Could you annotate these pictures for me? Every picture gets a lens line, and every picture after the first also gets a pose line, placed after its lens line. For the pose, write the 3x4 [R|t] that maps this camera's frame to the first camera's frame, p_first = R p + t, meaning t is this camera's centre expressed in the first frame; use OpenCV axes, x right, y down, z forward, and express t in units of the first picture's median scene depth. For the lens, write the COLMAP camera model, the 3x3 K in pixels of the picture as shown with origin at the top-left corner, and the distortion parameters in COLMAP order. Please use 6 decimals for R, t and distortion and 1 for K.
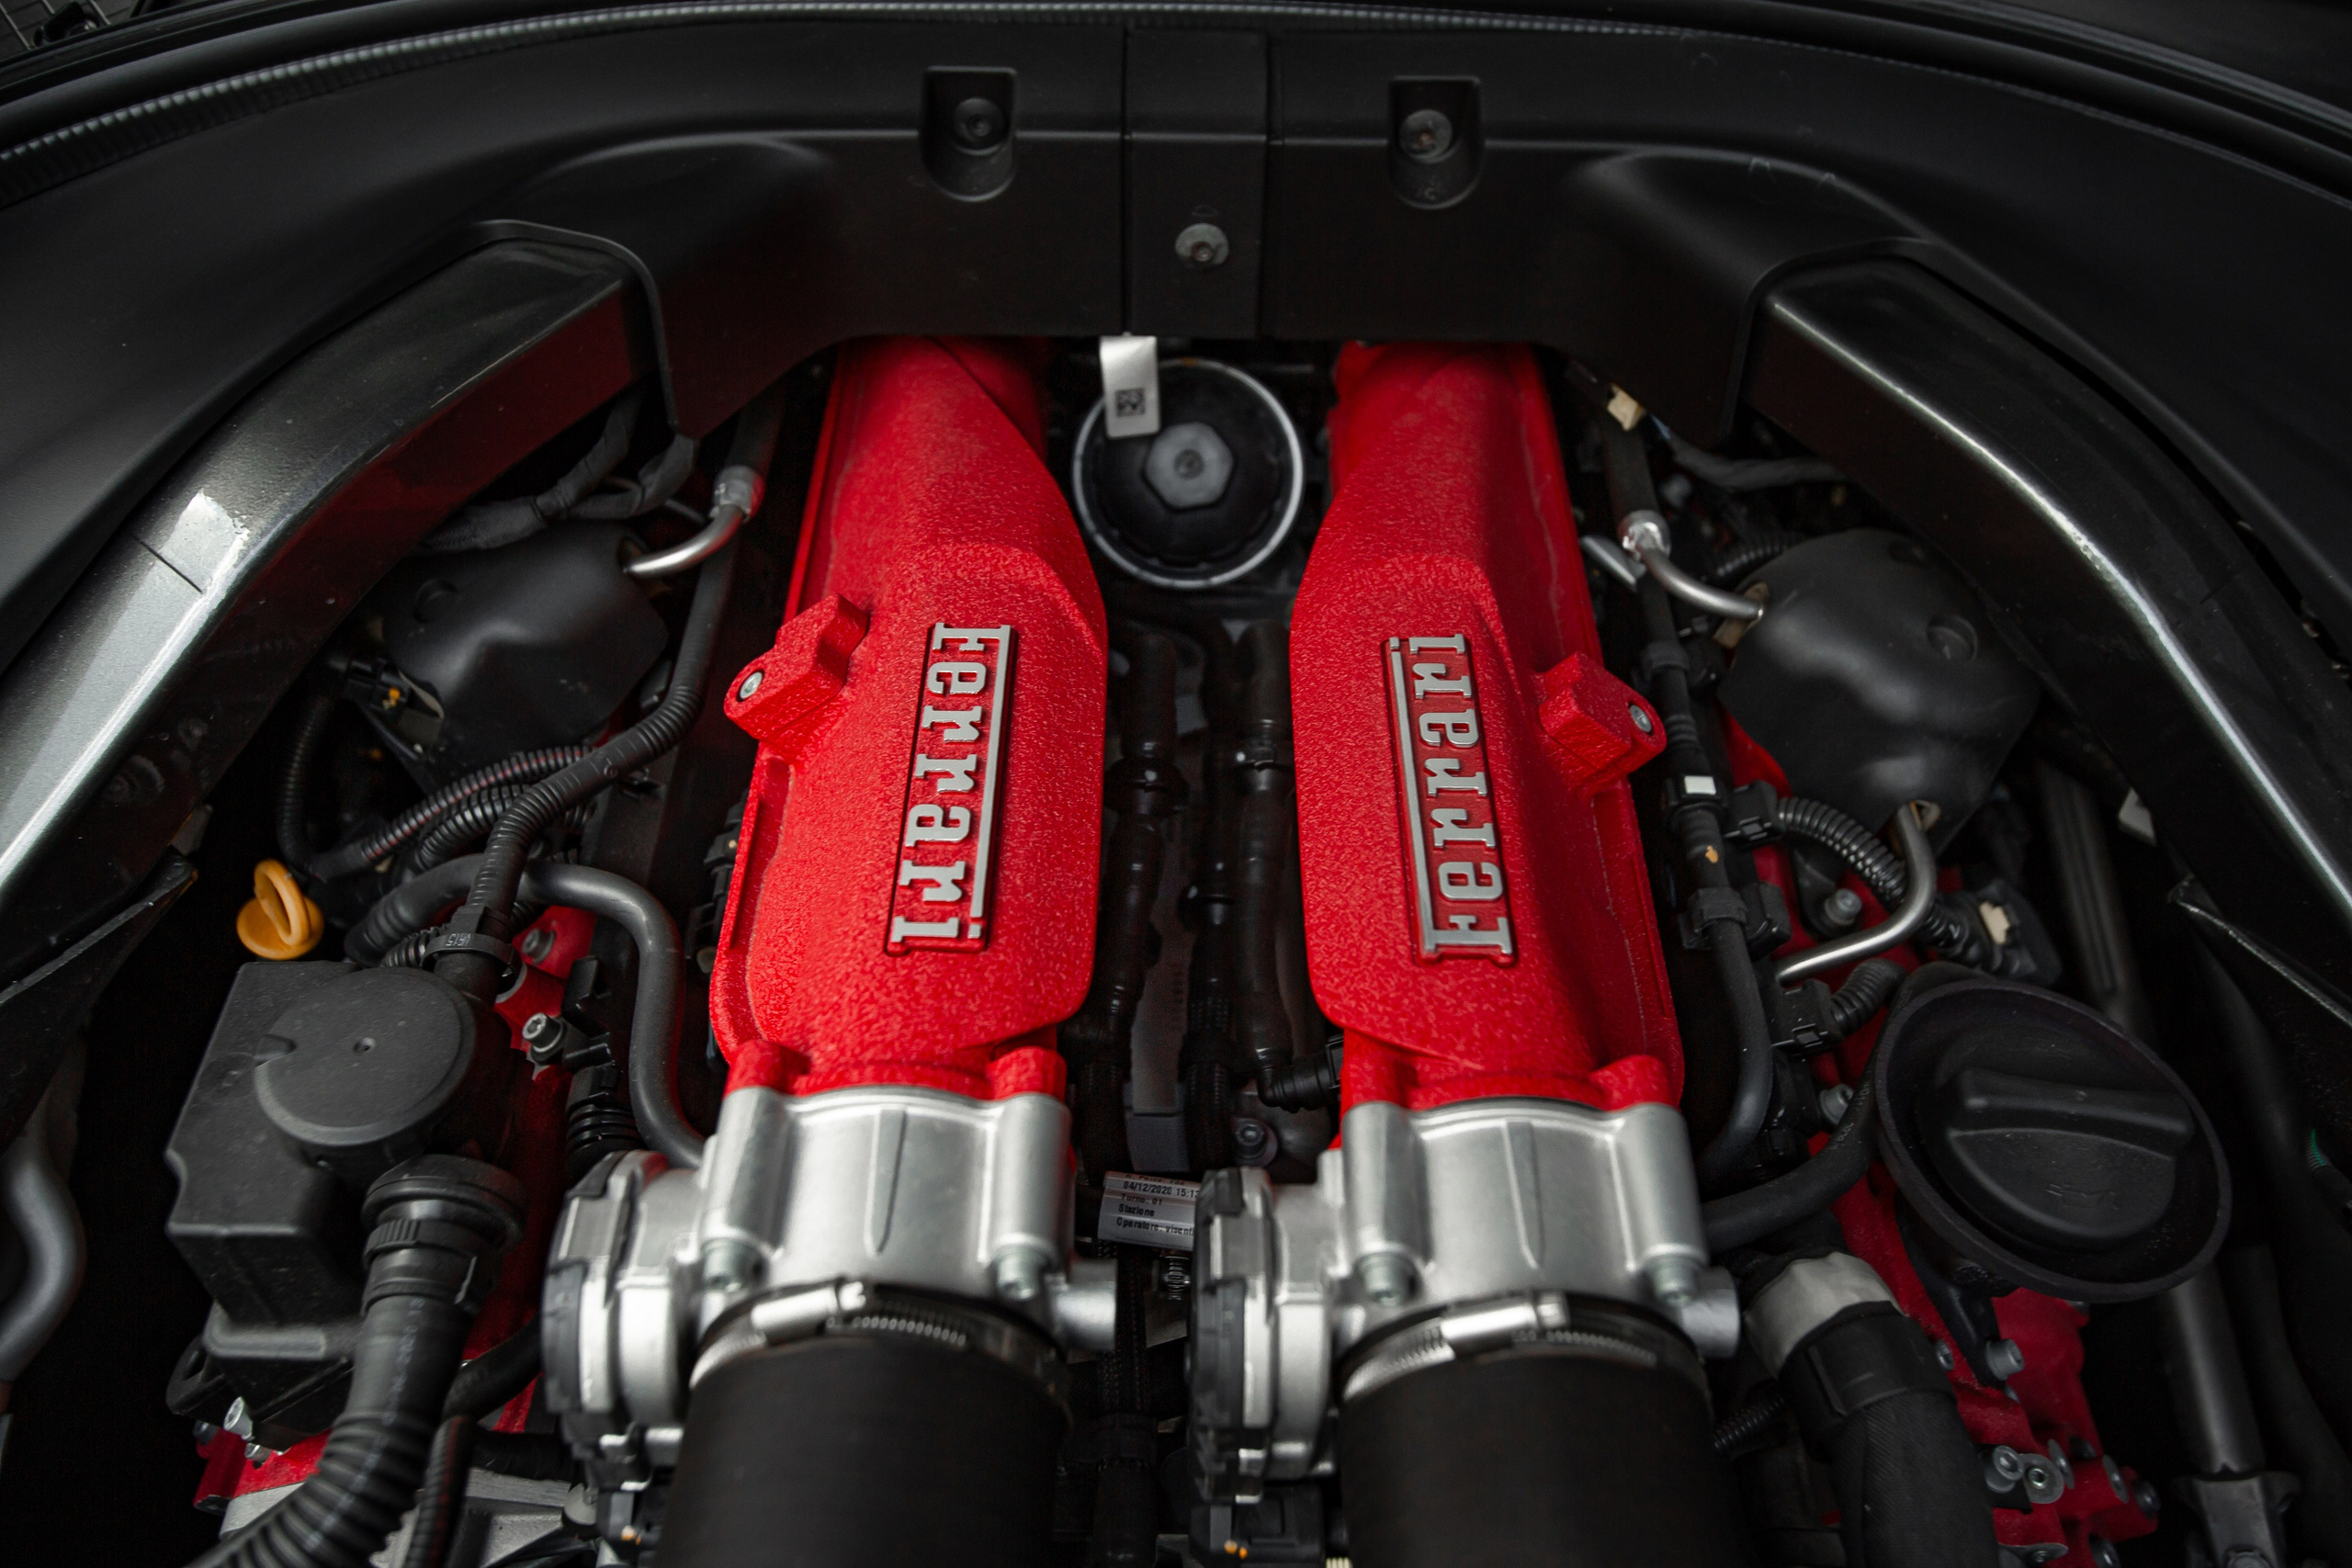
lens RADIAL K [[1899.3, 0, 1176.0], [0, 1899.3, 784.0], [0, 0, 1]] dist [-0.007071, -0.002655]
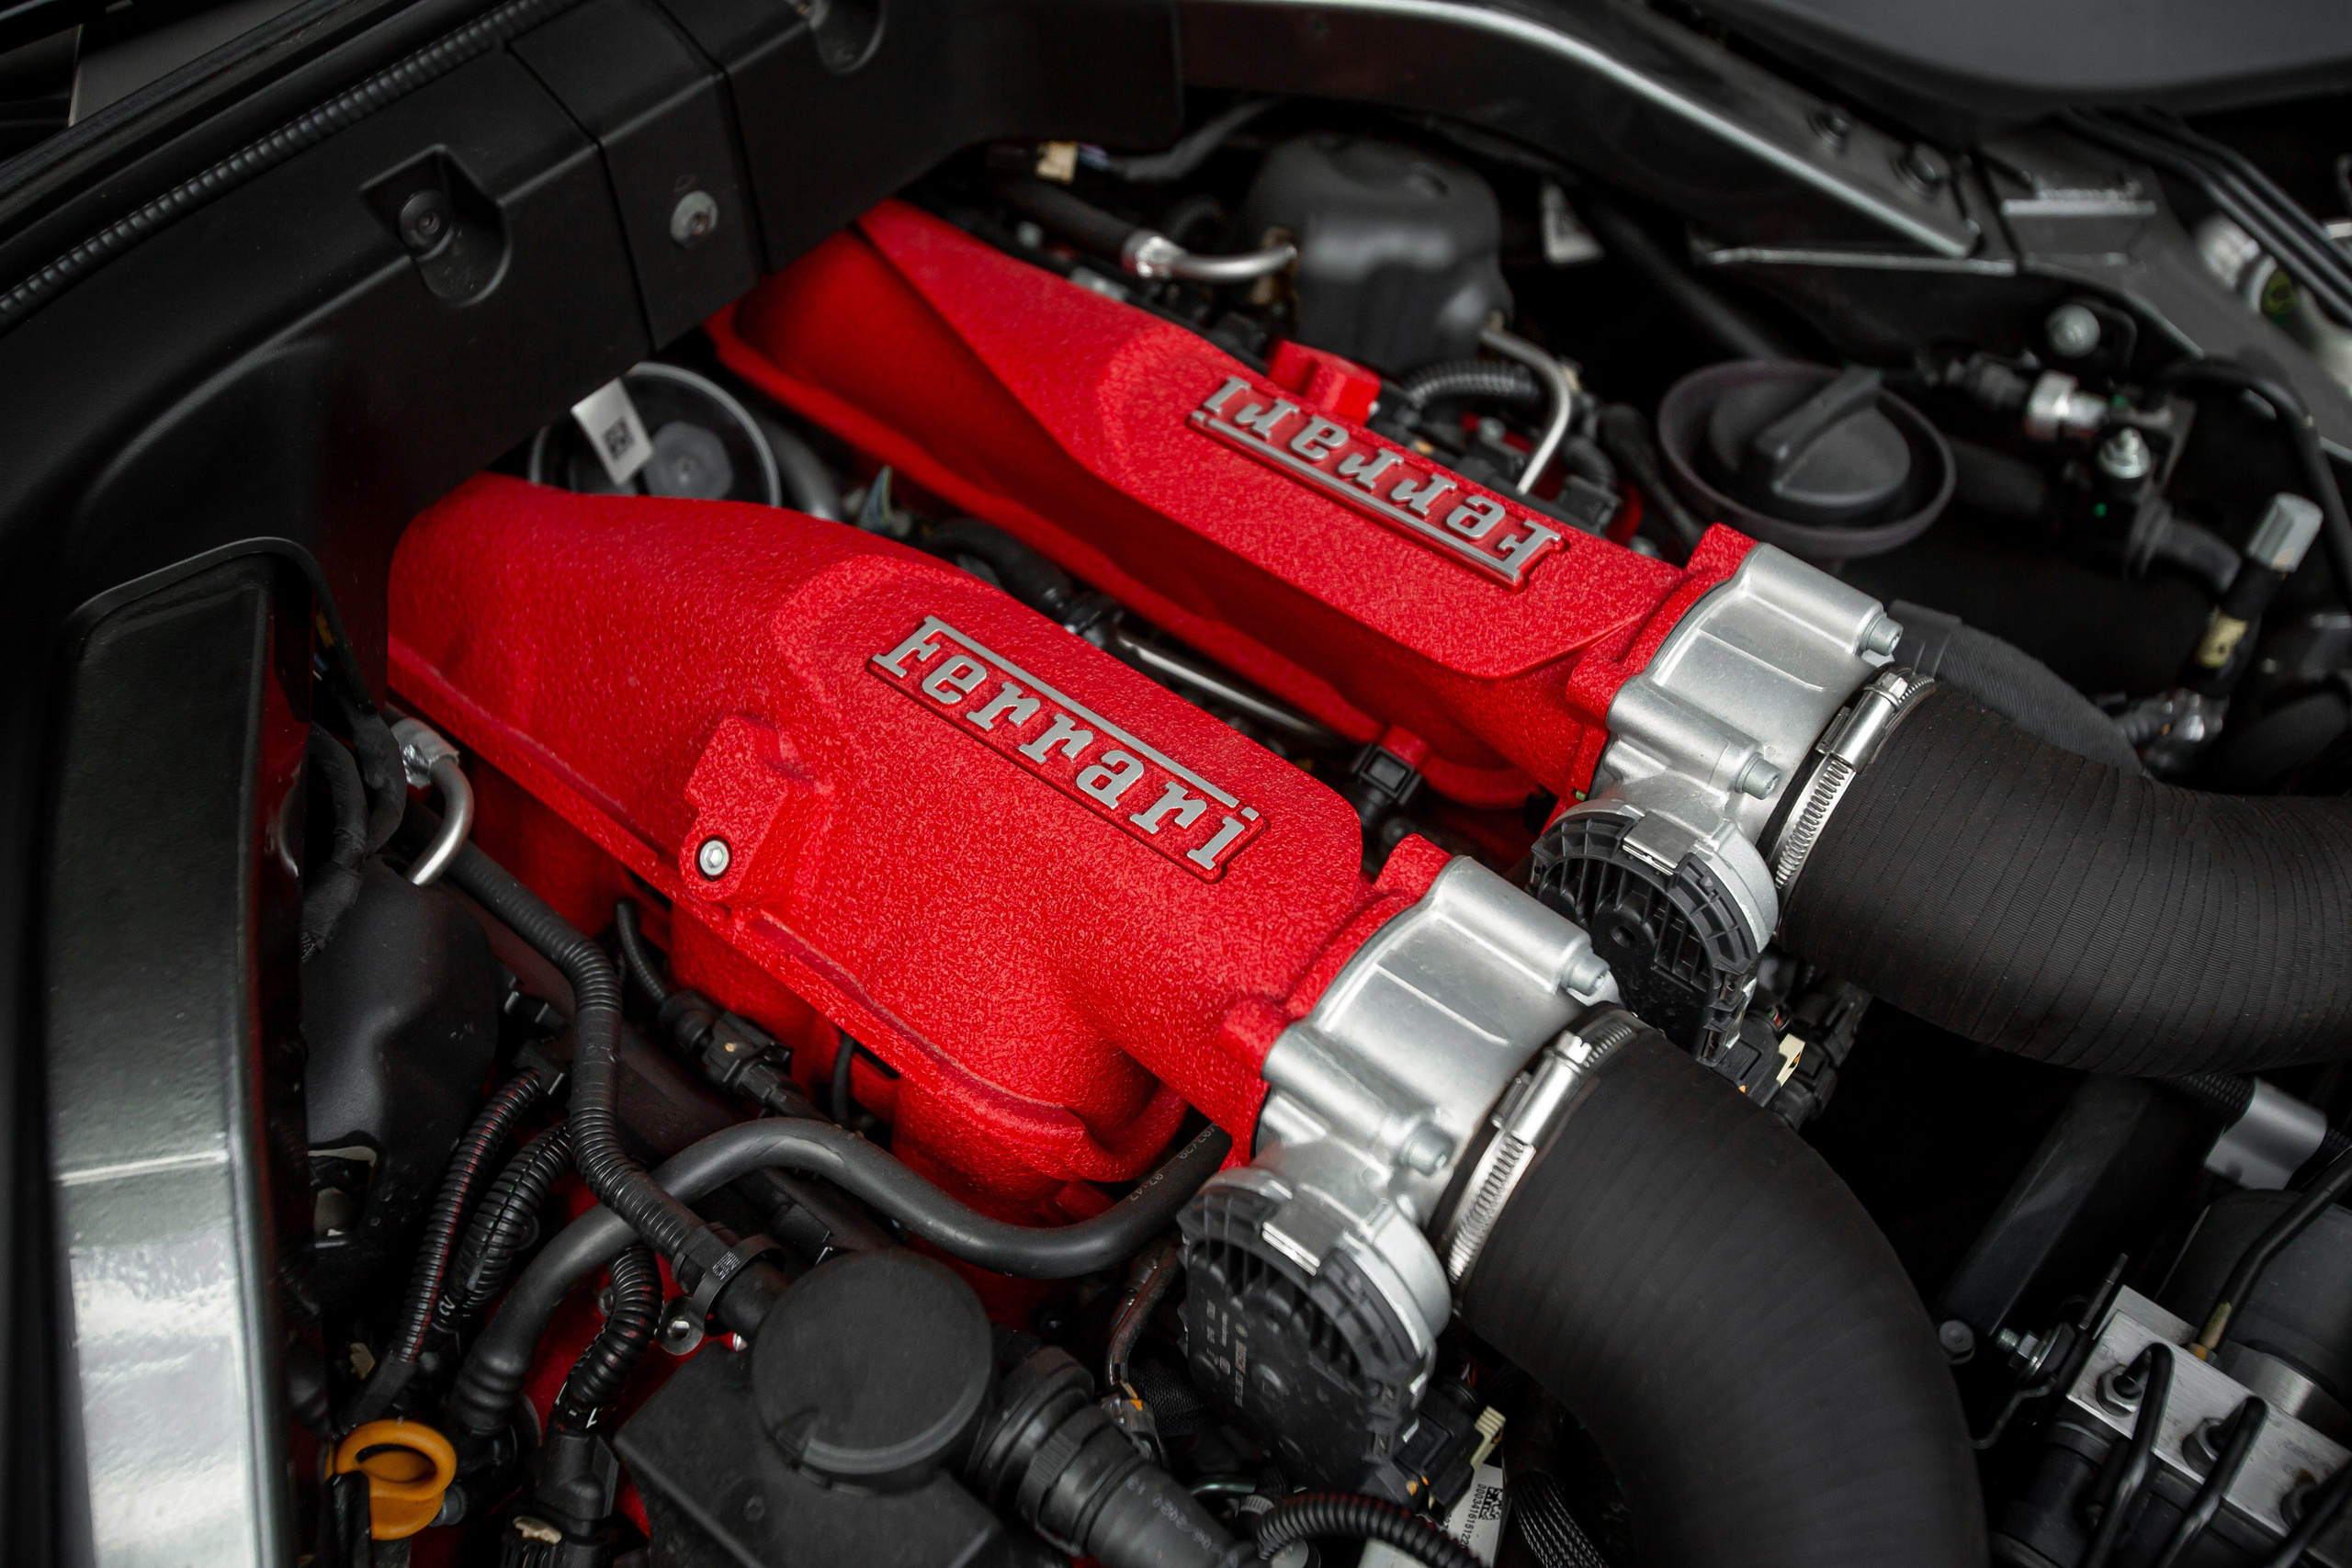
lens RADIAL K [[2274.2, 0, 1187.2], [0, 2274.2, 783.1], [0, 0, 1]] dist [-0.007843, 0.097587]
pose [[0.641937, -0.605050, 0.470990, -0.556121], [0.594071, 0.780823, 0.193381, -0.152639], [-0.484765, 0.155663, 0.860681, -0.018854]]
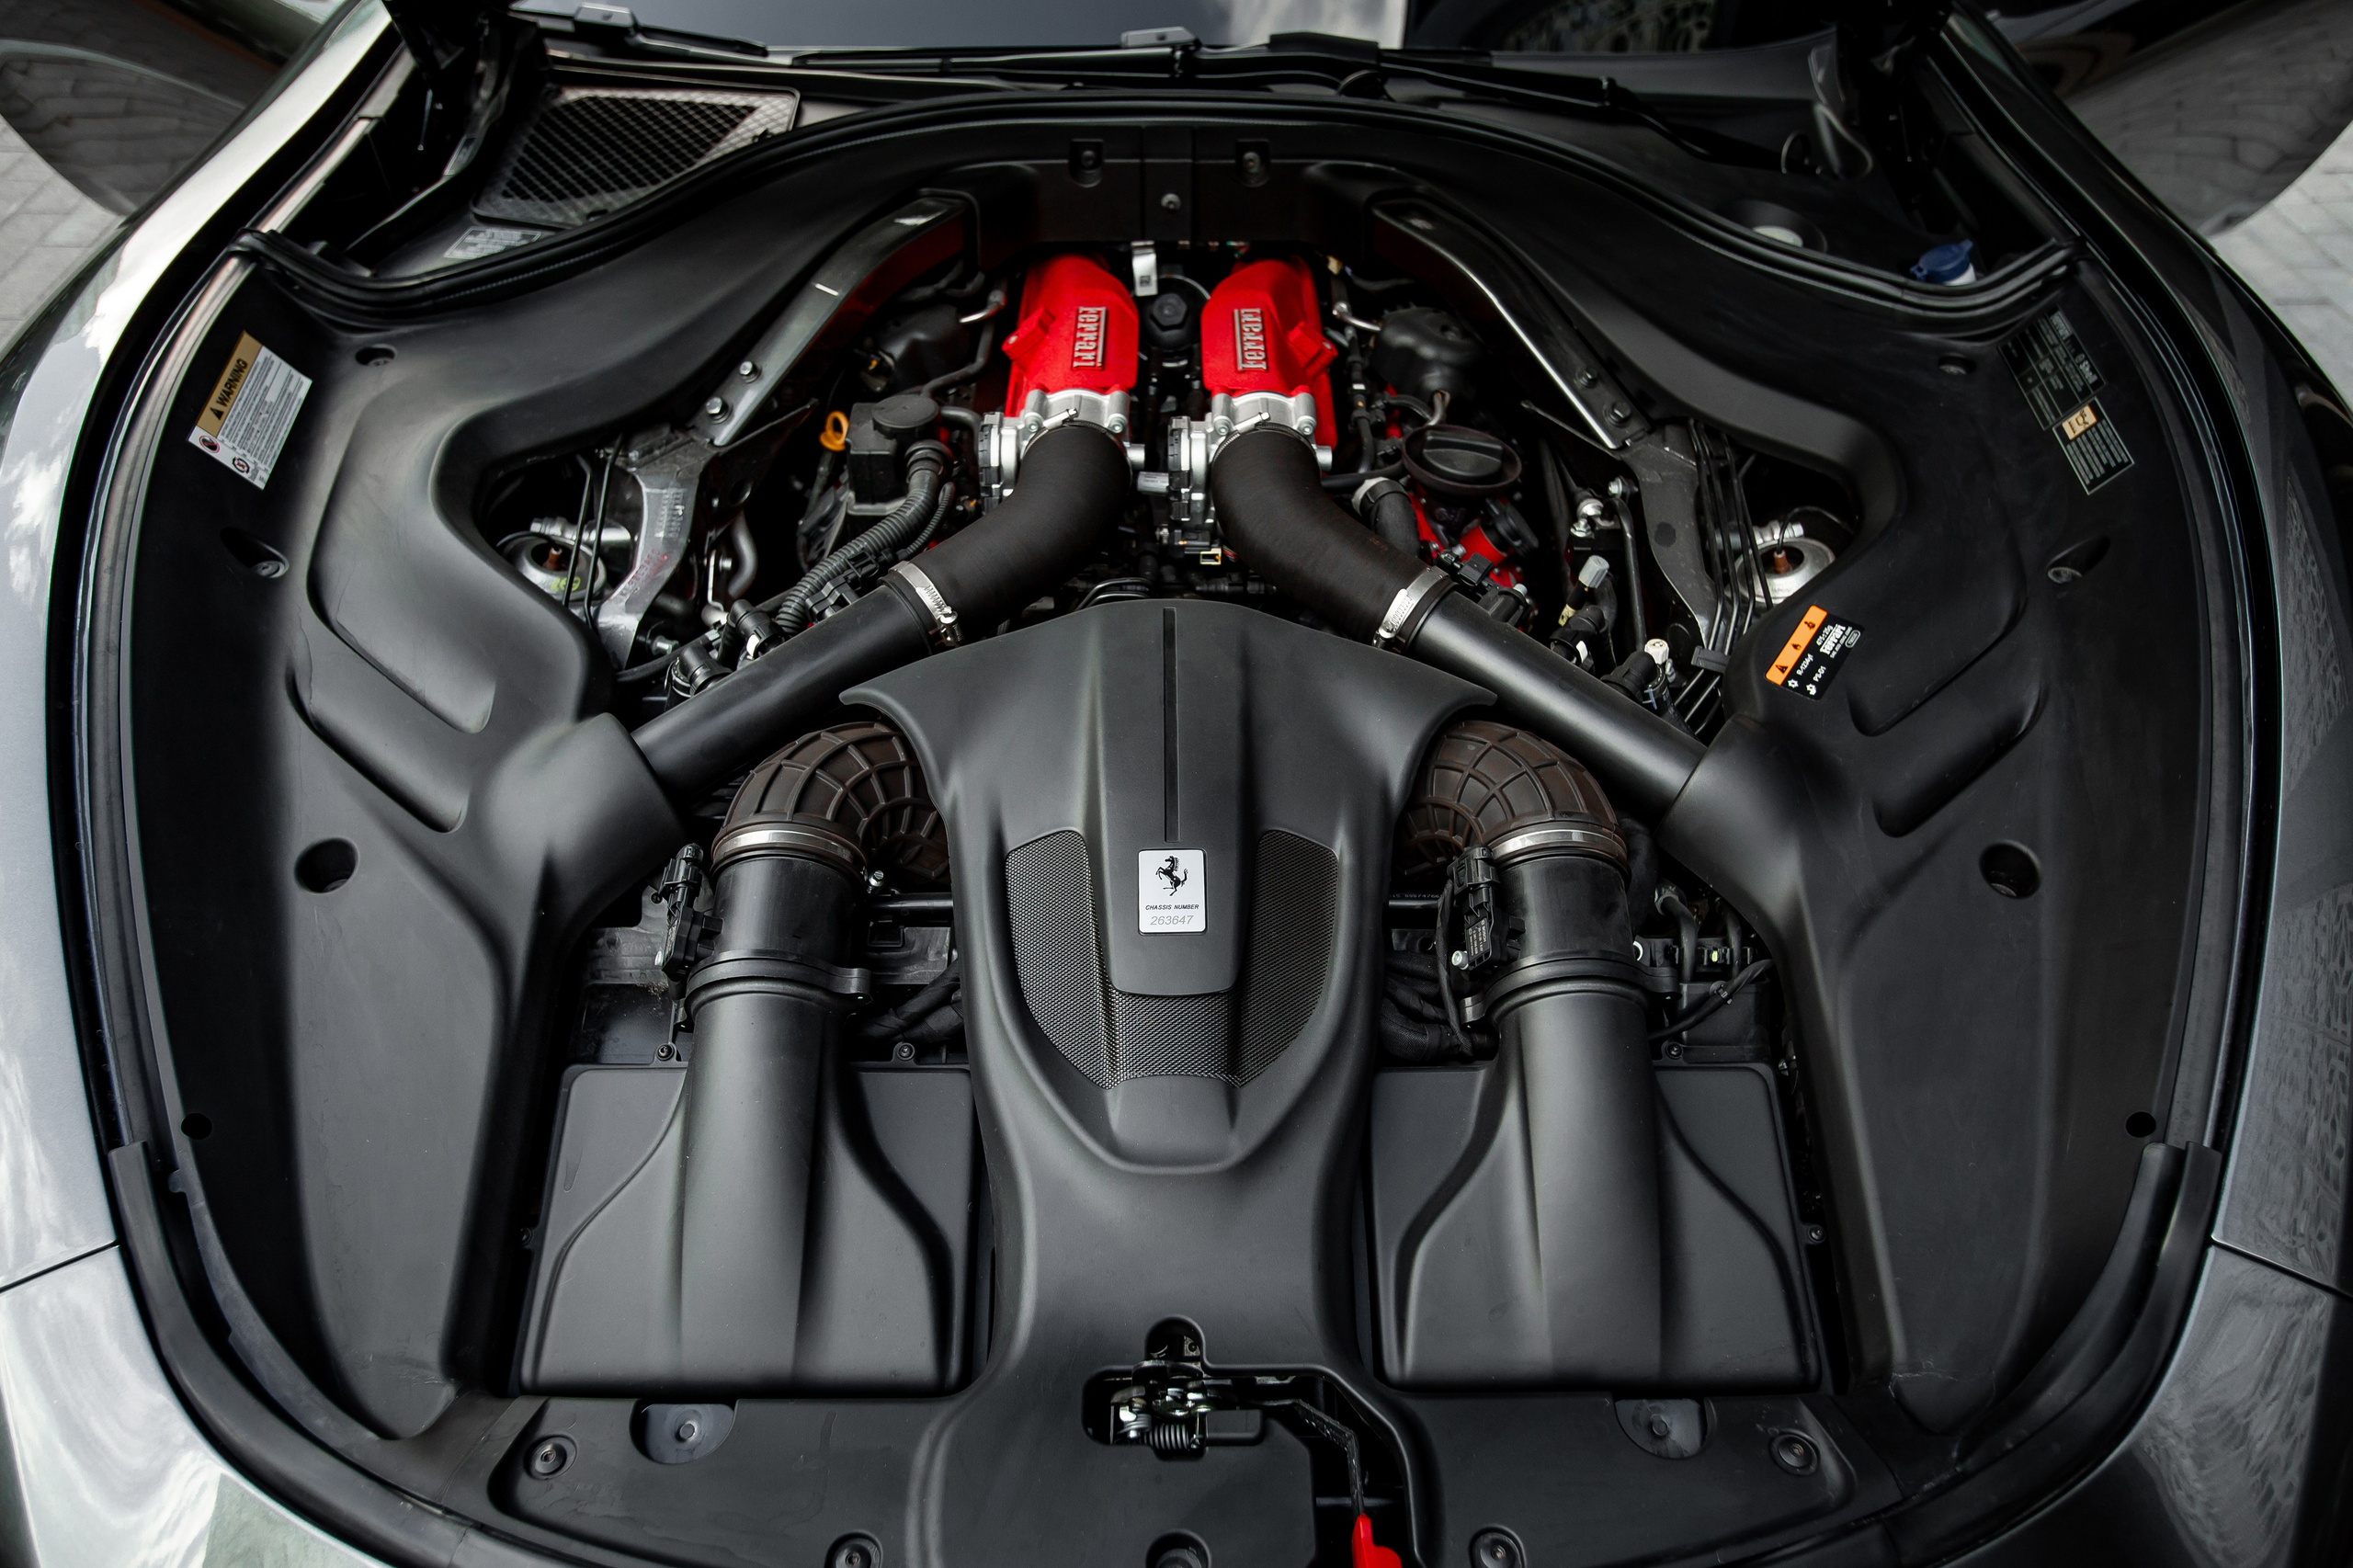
lens RADIAL K [[1867.3, 0, 1176.5], [0, 1867.3, 784.0], [0, 0, 1]] dist [0.001228, -0.000904]
pose [[0.999850, -0.015632, -0.007408, 0.030679], [0.014259, 0.987233, -0.158643, 1.049799], [0.009793, 0.158514, 0.987308, -1.647030]]
